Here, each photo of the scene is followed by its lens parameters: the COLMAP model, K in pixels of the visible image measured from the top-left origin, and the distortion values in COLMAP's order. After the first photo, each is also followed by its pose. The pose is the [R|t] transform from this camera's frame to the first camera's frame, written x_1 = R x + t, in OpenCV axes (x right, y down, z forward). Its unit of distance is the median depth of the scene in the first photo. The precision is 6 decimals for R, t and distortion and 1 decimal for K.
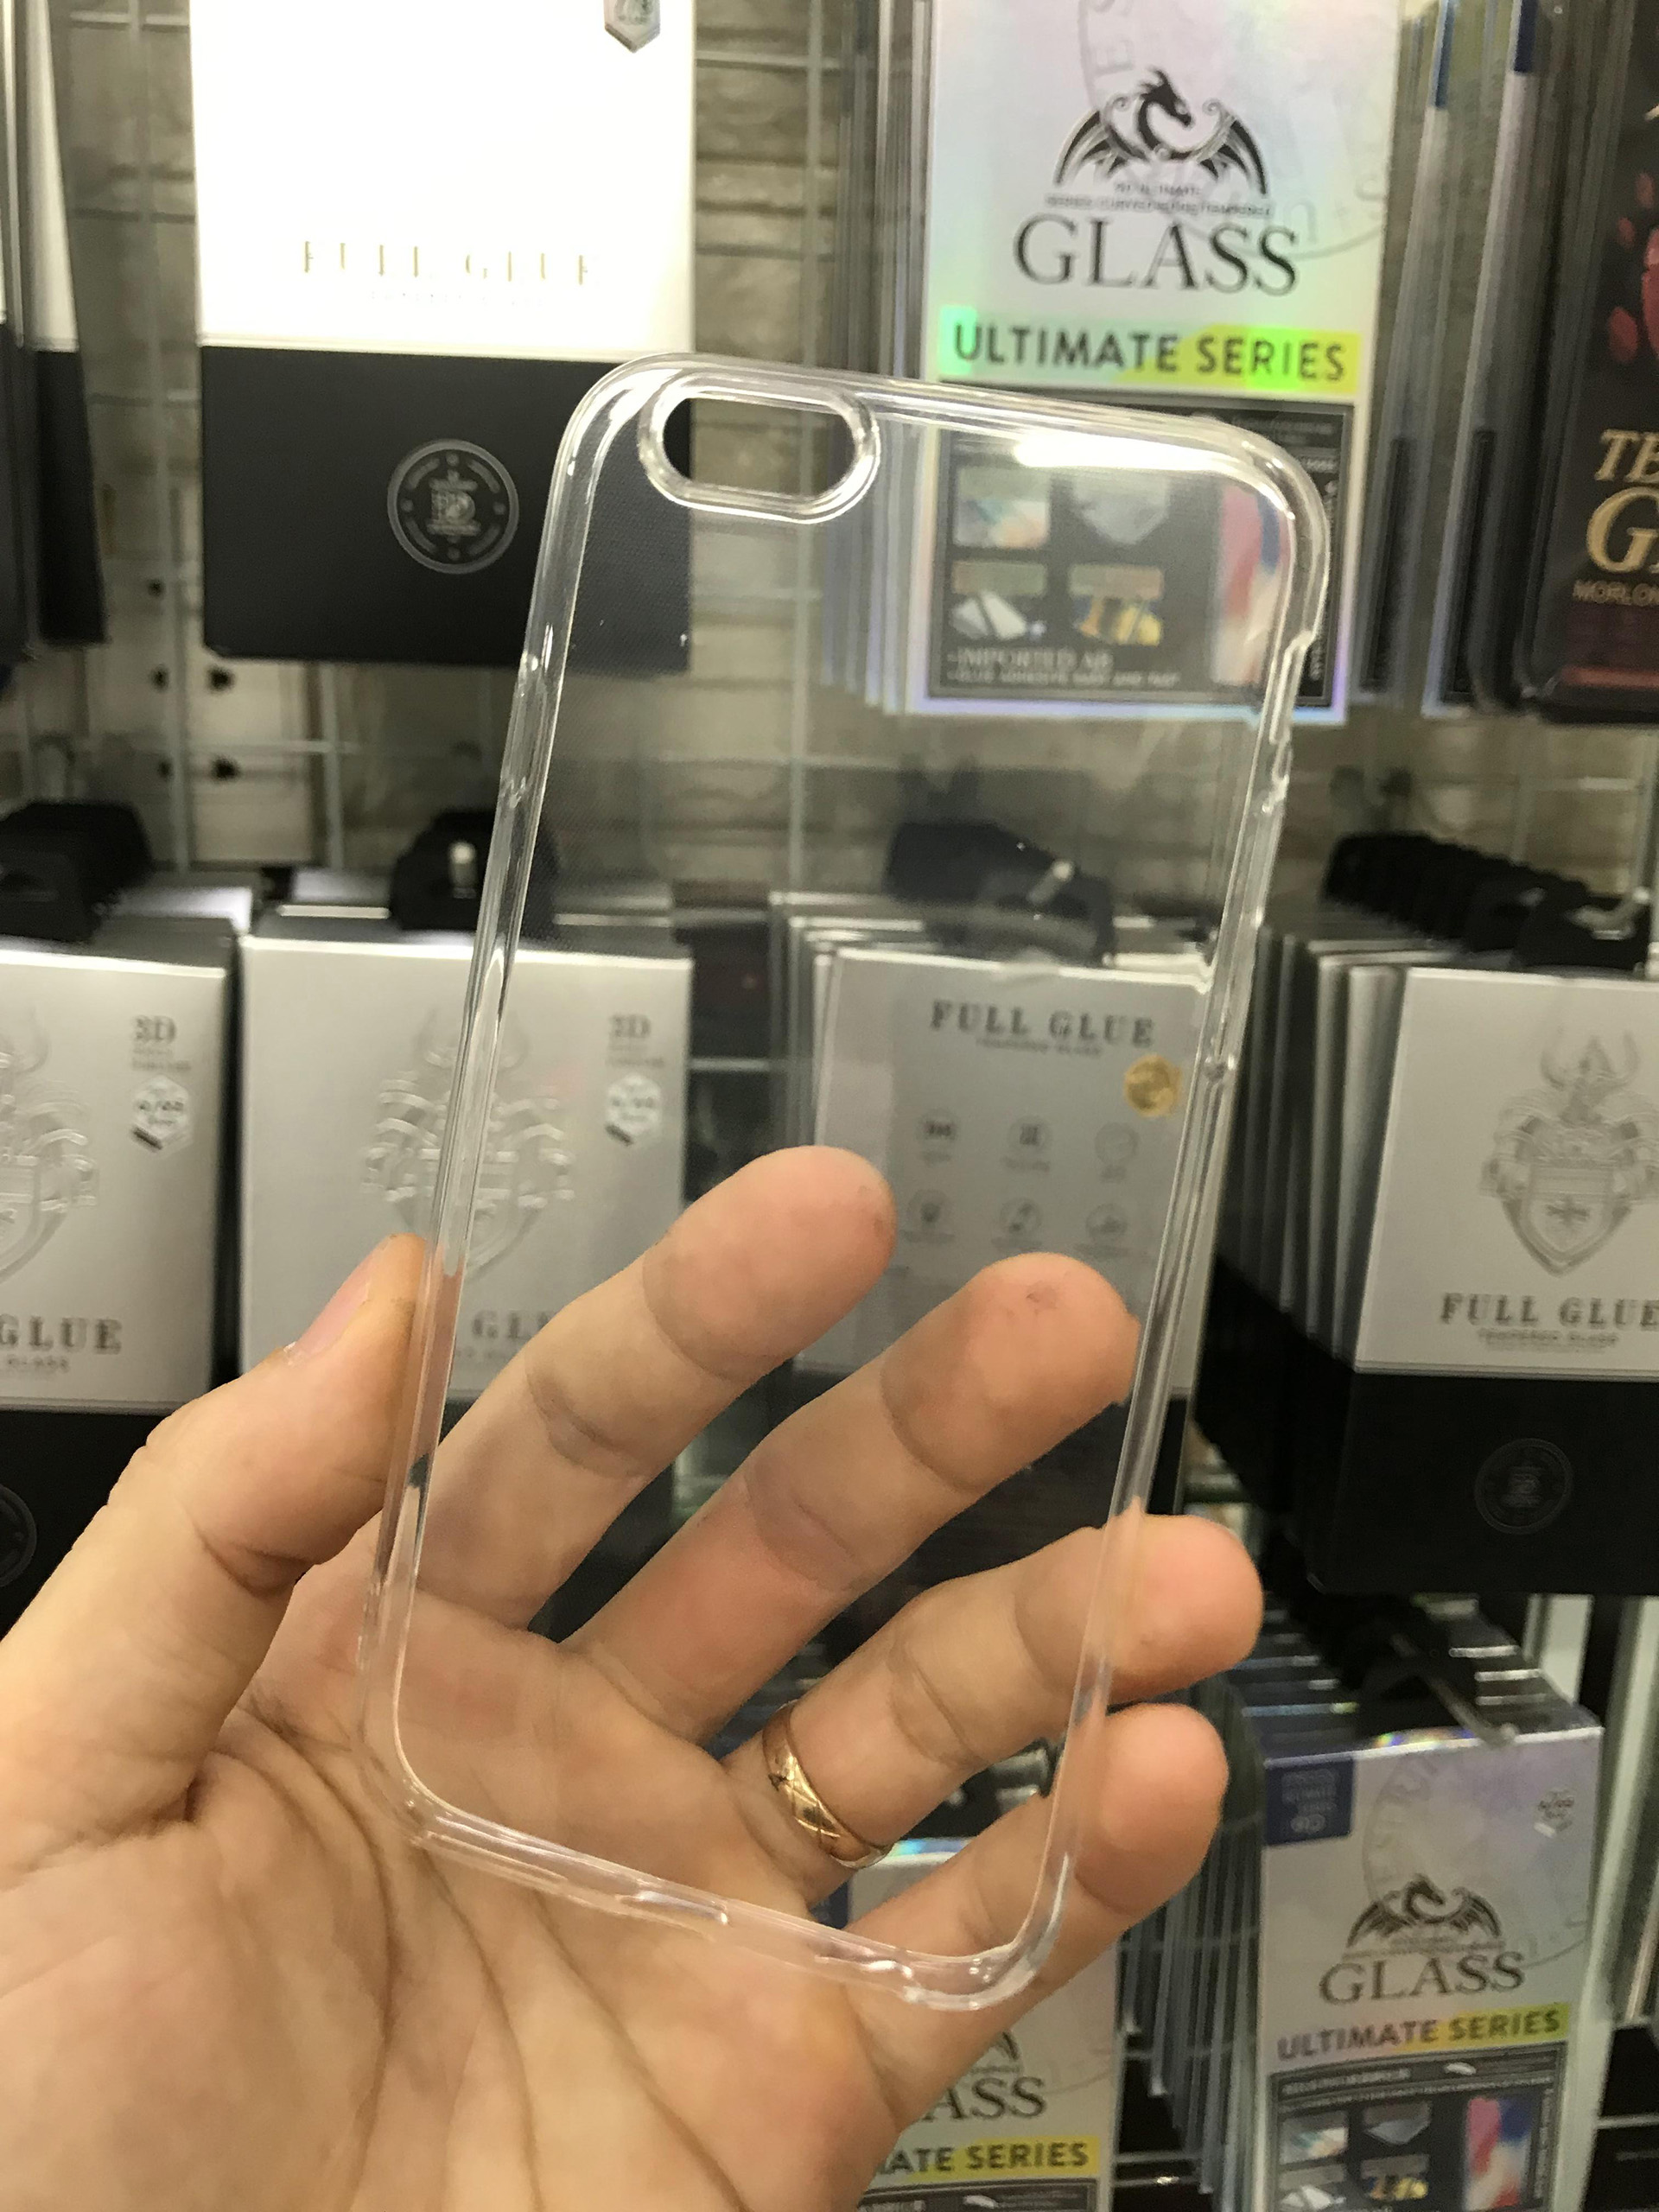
lens RADIAL K [[1801.0, 0, 833.3], [0, 1801.0, 1104.2], [0, 0, 1]] dist [0.008832, 0.000898]
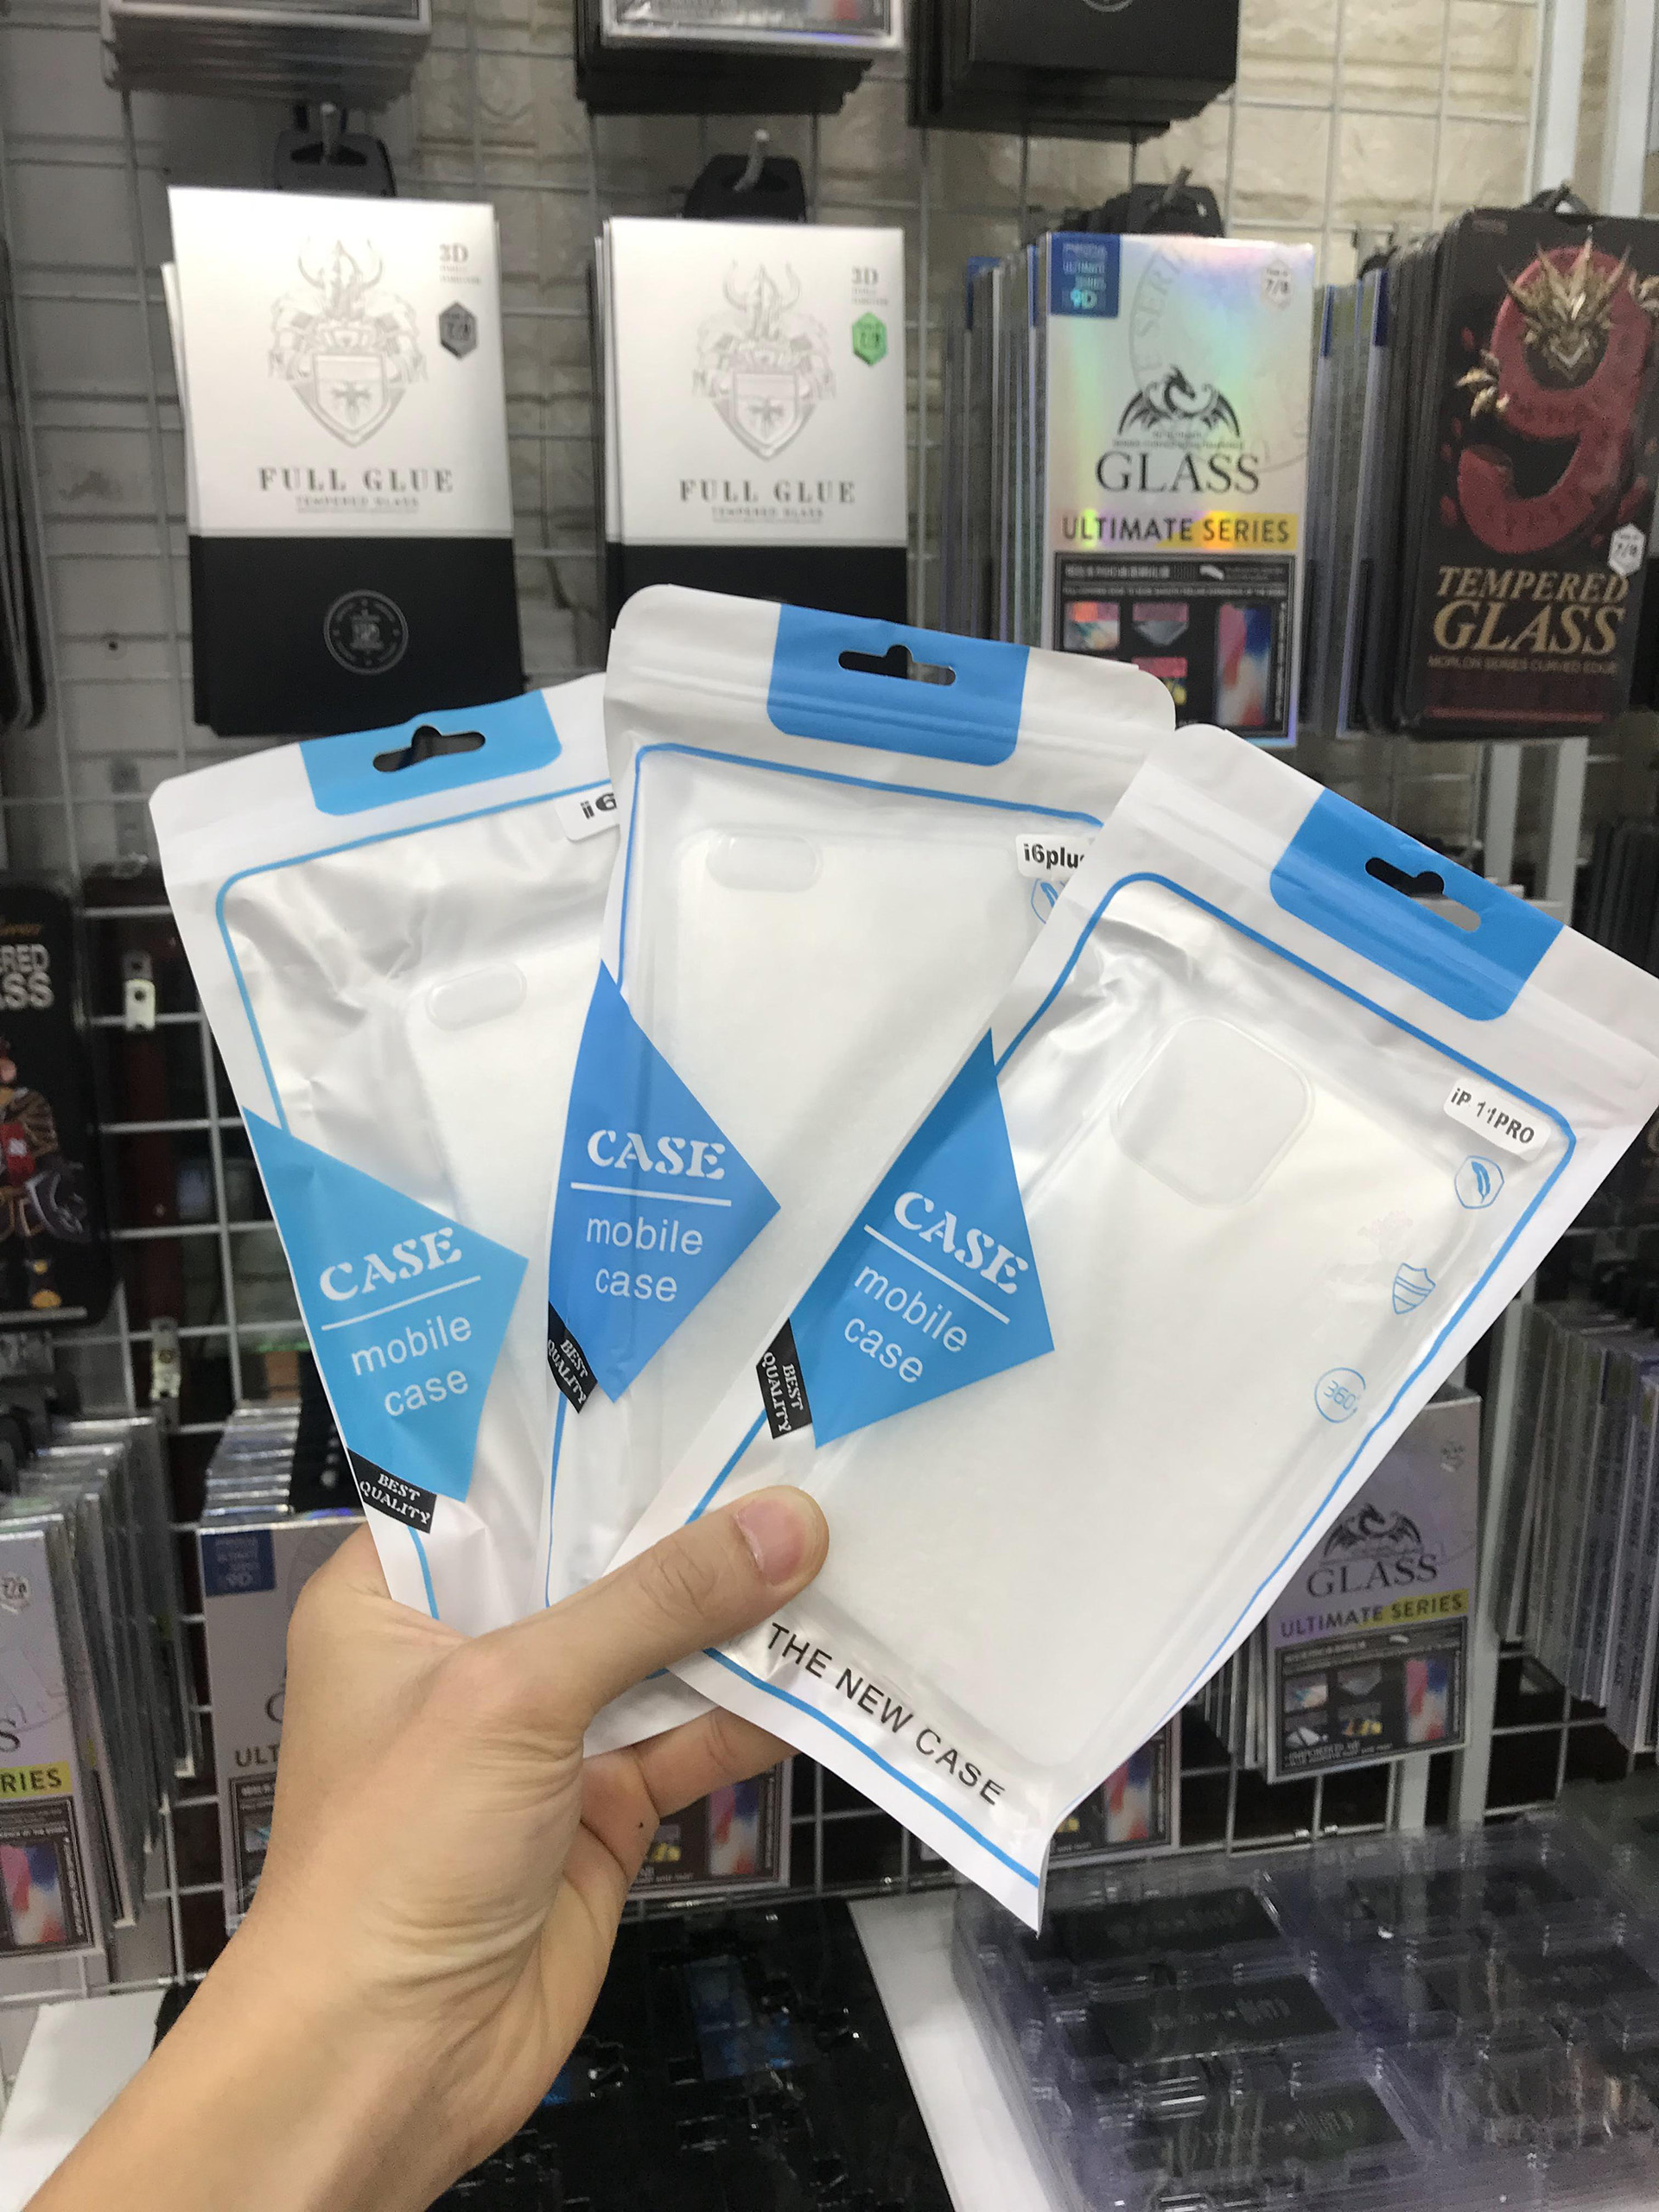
lens RADIAL K [[1801.0, 0, 826.7], [0, 1801.0, 1110.0], [0, 0, 1]] dist [0.008832, 0.000898]
pose [[0.996357, -0.048745, 0.069978, -0.284698], [0.049490, 0.998735, -0.008949, 0.118927], [-0.069453, 0.012380, 0.997508, -0.629198]]
